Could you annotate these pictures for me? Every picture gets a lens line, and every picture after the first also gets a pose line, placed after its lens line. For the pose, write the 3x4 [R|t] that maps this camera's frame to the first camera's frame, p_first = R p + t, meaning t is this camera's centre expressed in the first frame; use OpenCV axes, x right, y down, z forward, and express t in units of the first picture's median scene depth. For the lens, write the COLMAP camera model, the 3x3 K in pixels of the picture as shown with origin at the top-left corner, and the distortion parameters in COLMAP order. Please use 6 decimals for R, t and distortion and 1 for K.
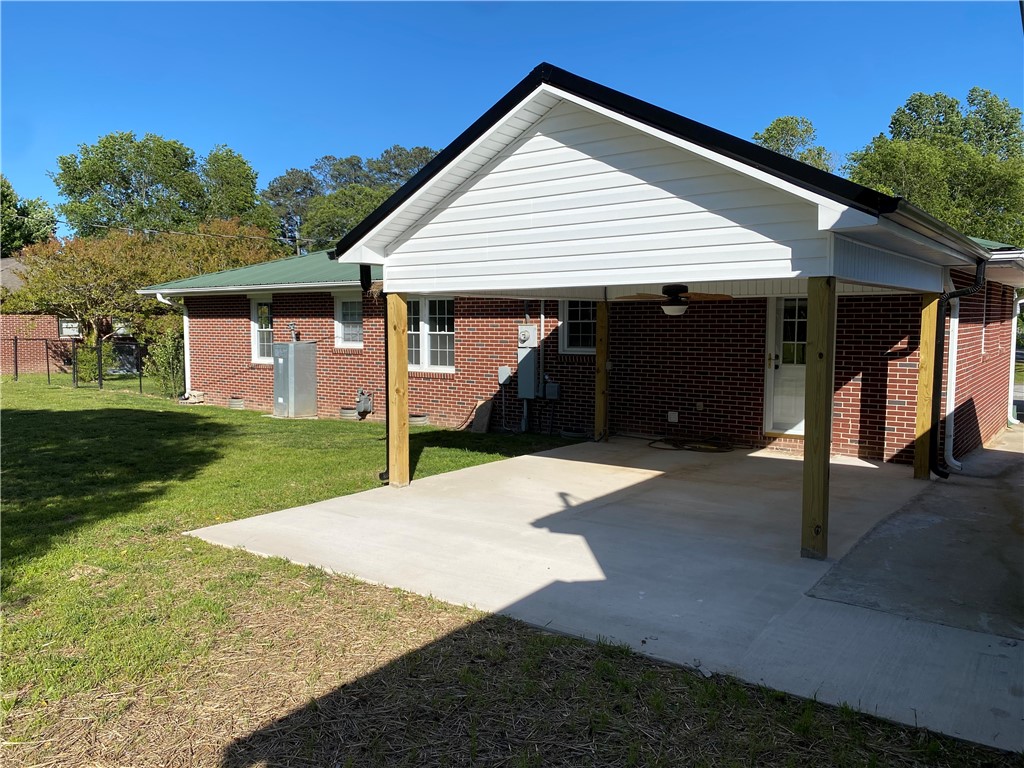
lens RADIAL K [[780.9, 0, 512.0], [0, 780.9, 384.0], [0, 0, 1]] dist [0.005588, -0.008113]
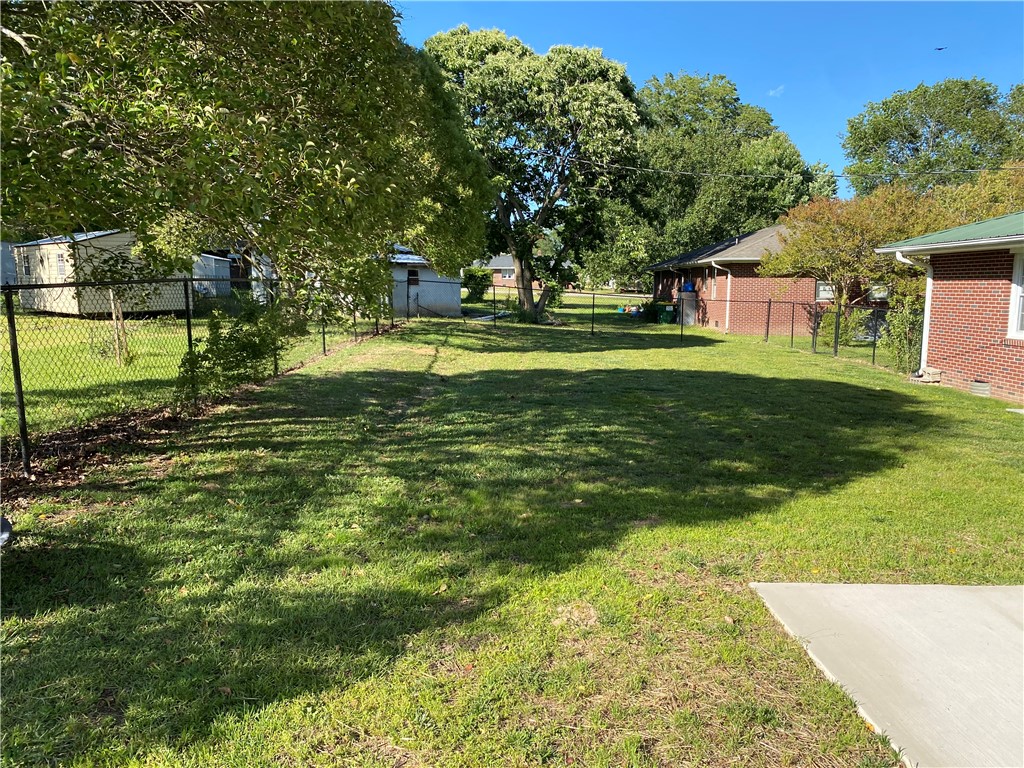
lens RADIAL K [[780.9, 0, 512.0], [0, 780.9, 384.0], [0, 0, 1]] dist [0.005588, -0.008113]
pose [[0.590989, 0.102125, -0.800189, -0.000756], [-0.064684, 0.994759, 0.079184, -0.011462], [0.804082, 0.004962, 0.594497, 0.151289]]
